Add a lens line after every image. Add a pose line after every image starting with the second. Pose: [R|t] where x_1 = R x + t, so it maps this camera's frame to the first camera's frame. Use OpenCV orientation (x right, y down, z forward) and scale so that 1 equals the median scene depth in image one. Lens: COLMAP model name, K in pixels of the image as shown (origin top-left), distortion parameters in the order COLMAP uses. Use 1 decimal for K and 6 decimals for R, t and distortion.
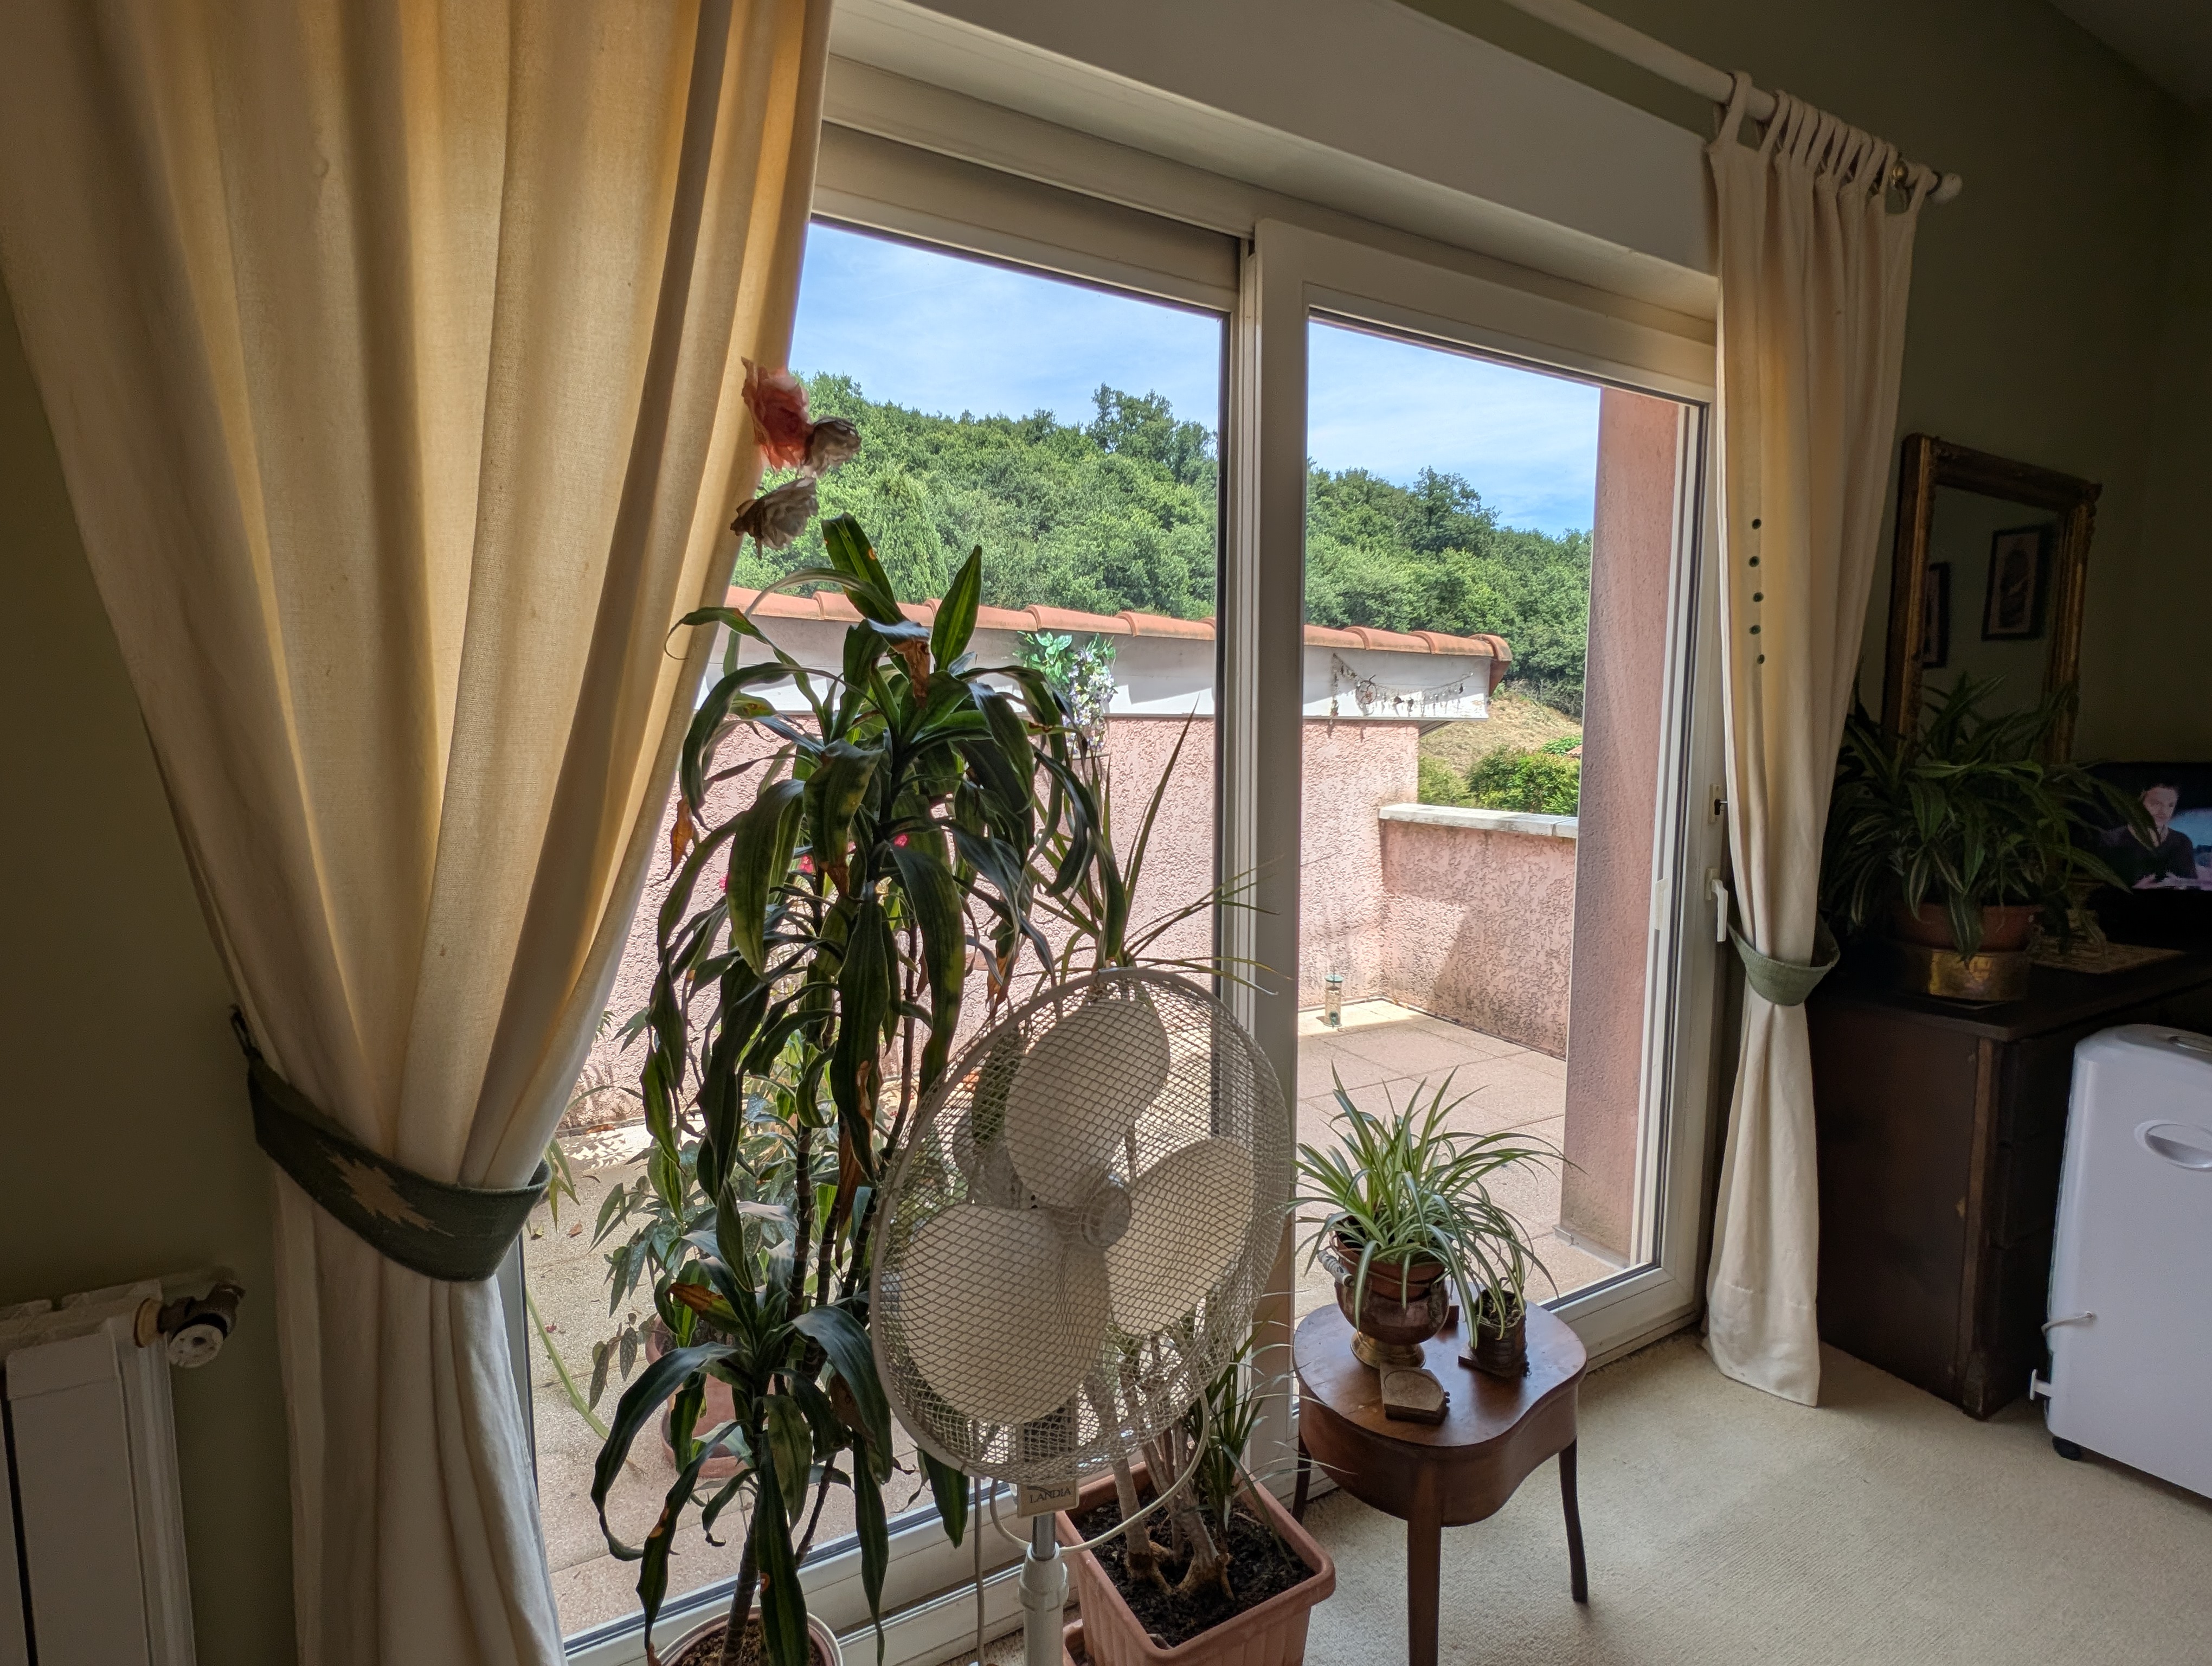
lens RADIAL K [[957.9, 0, 1089.8], [0, 957.9, 834.7], [0, 0, 1]] dist [-0.004077, 0.000529]
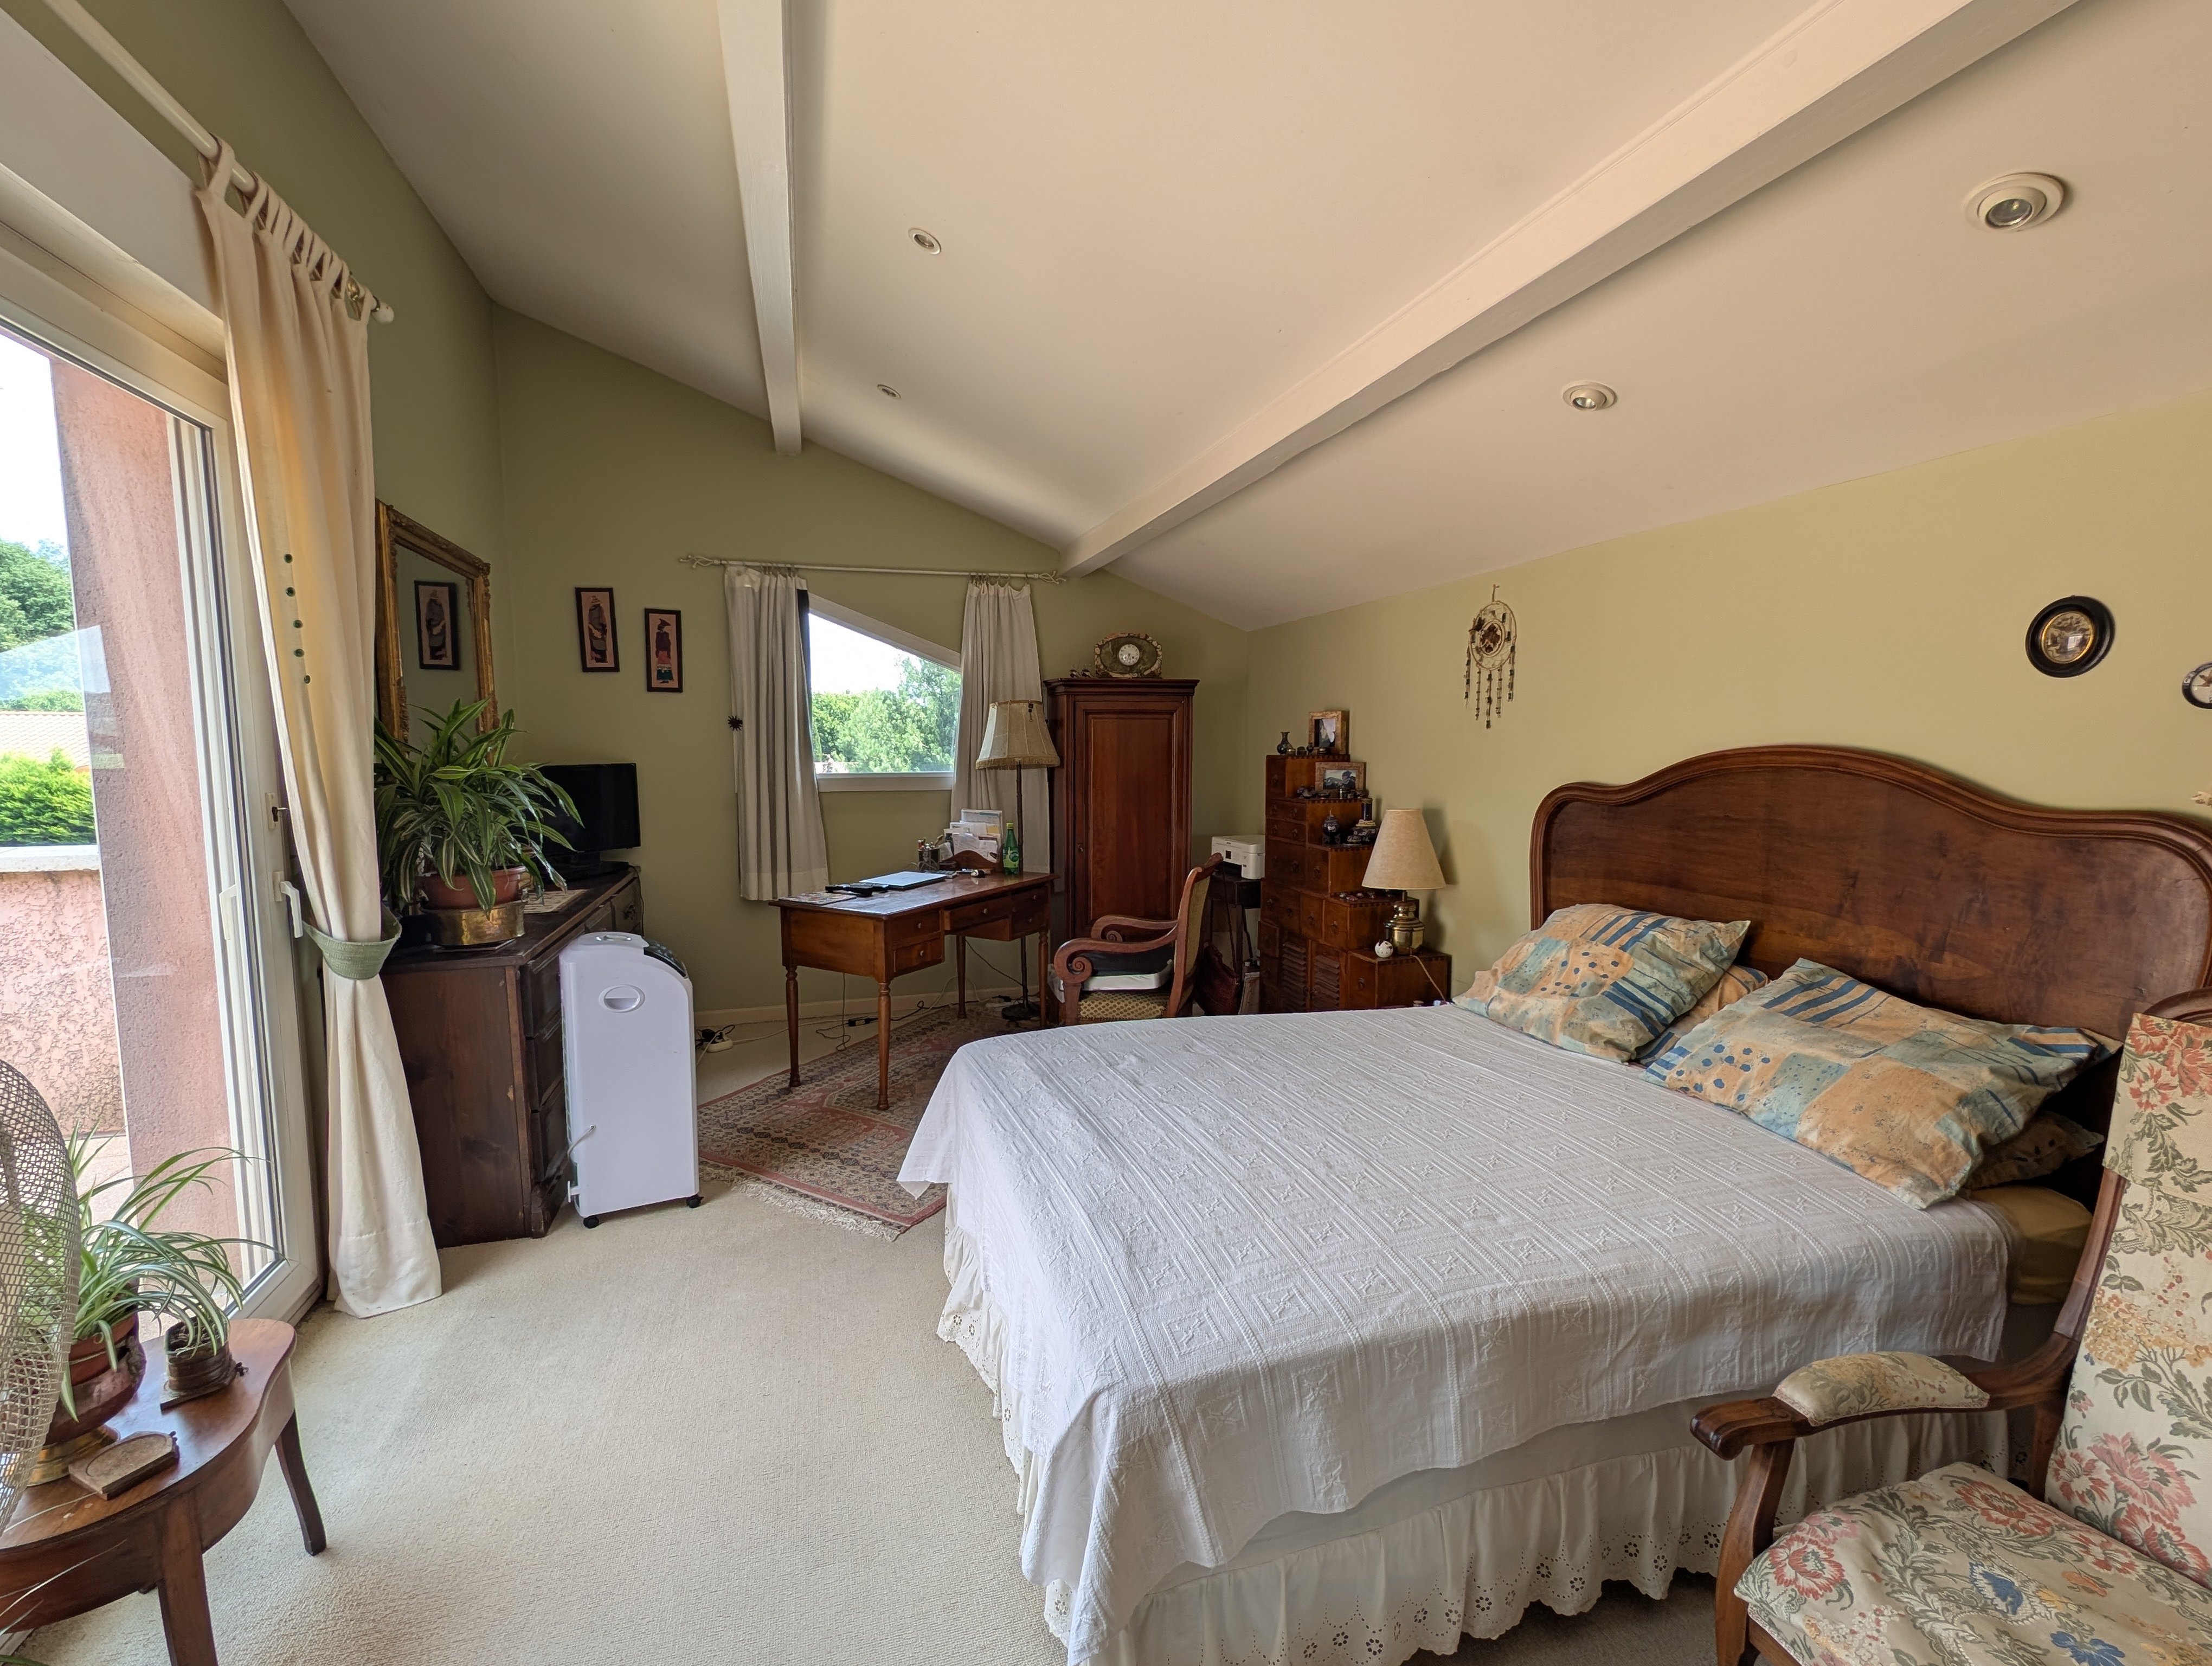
lens RADIAL K [[957.9, 0, 1098.1], [0, 957.9, 841.1], [0, 0, 1]] dist [-0.004077, 0.000529]
pose [[0.167988, -0.094927, 0.981208, -0.256863], [0.097198, 0.992098, 0.079340, 0.006541], [-0.980985, 0.082043, 0.175888, -0.094617]]
